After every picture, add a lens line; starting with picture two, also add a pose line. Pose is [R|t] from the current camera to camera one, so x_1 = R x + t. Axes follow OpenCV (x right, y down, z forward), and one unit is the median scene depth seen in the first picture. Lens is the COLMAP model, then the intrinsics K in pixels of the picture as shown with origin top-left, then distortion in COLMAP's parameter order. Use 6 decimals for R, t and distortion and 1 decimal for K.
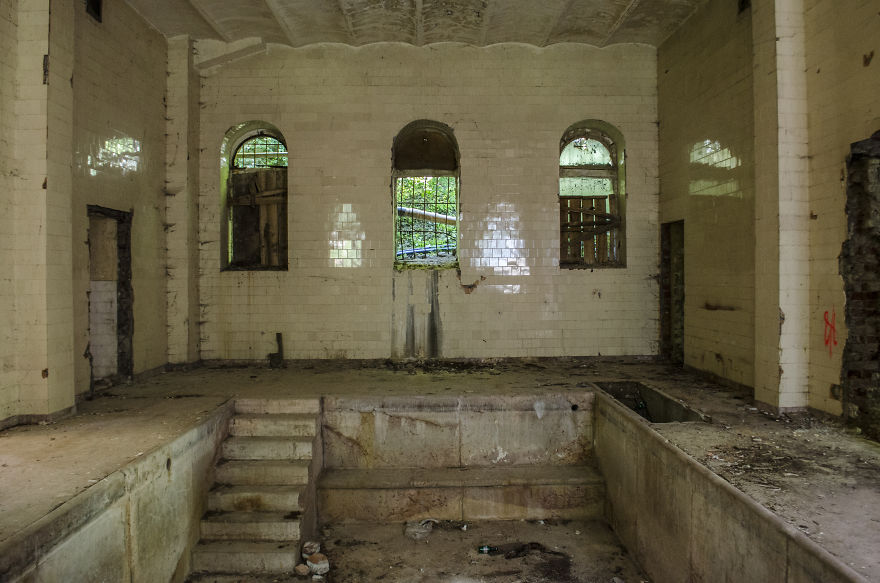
lens RADIAL K [[682.9, 0, 440.0], [0, 682.9, 291.5], [0, 0, 1]] dist [-0.088039, 0.024953]
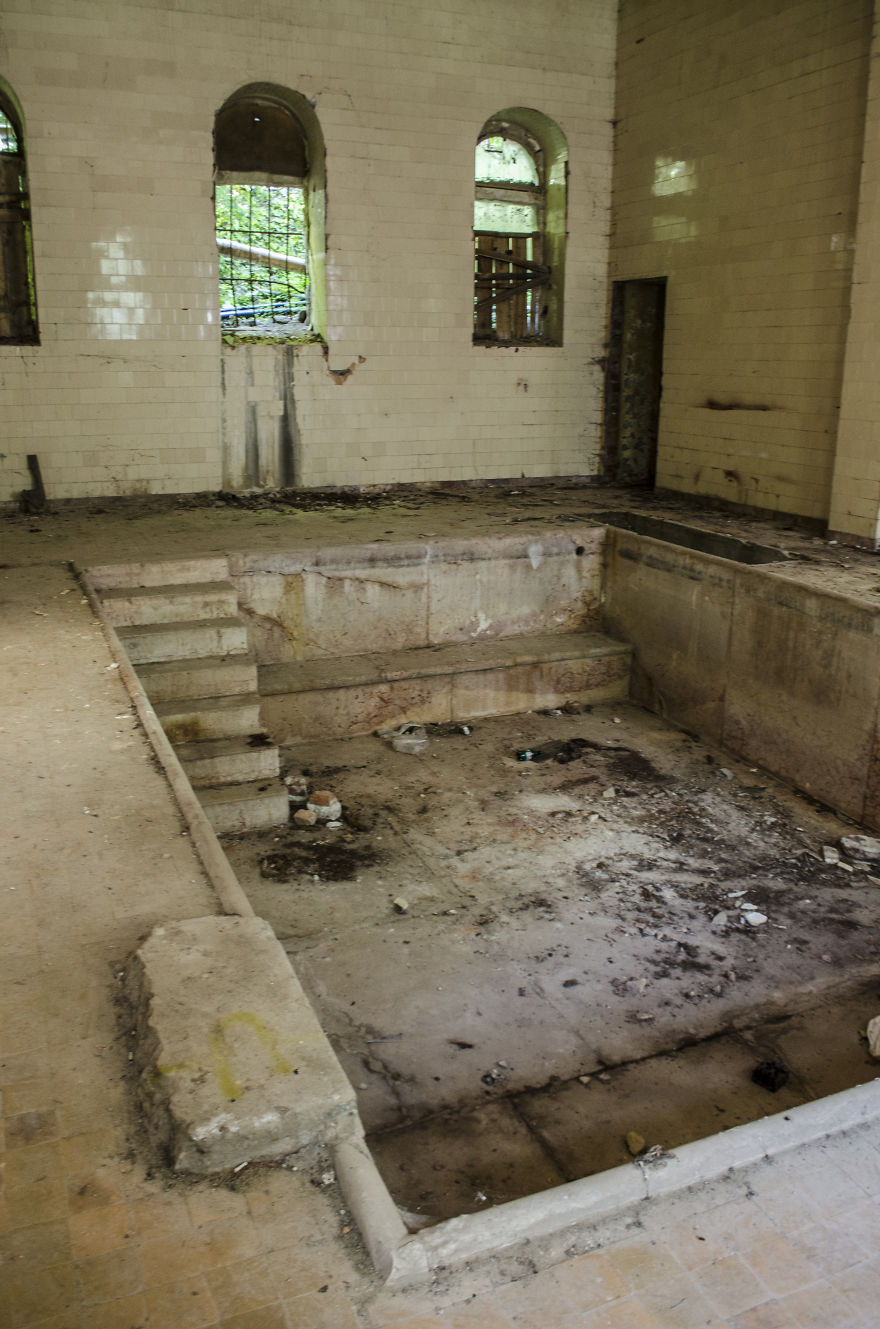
lens RADIAL K [[1031.3, 0, 423.5], [0, 1031.3, 654.9], [0, 0, 1]] dist [-0.088039, 0.024953]
pose [[0.936062, -0.086110, 0.341134, -0.301880], [-0.003739, 0.967098, 0.254378, 0.005193], [-0.351814, -0.239389, 0.904942, 0.065677]]
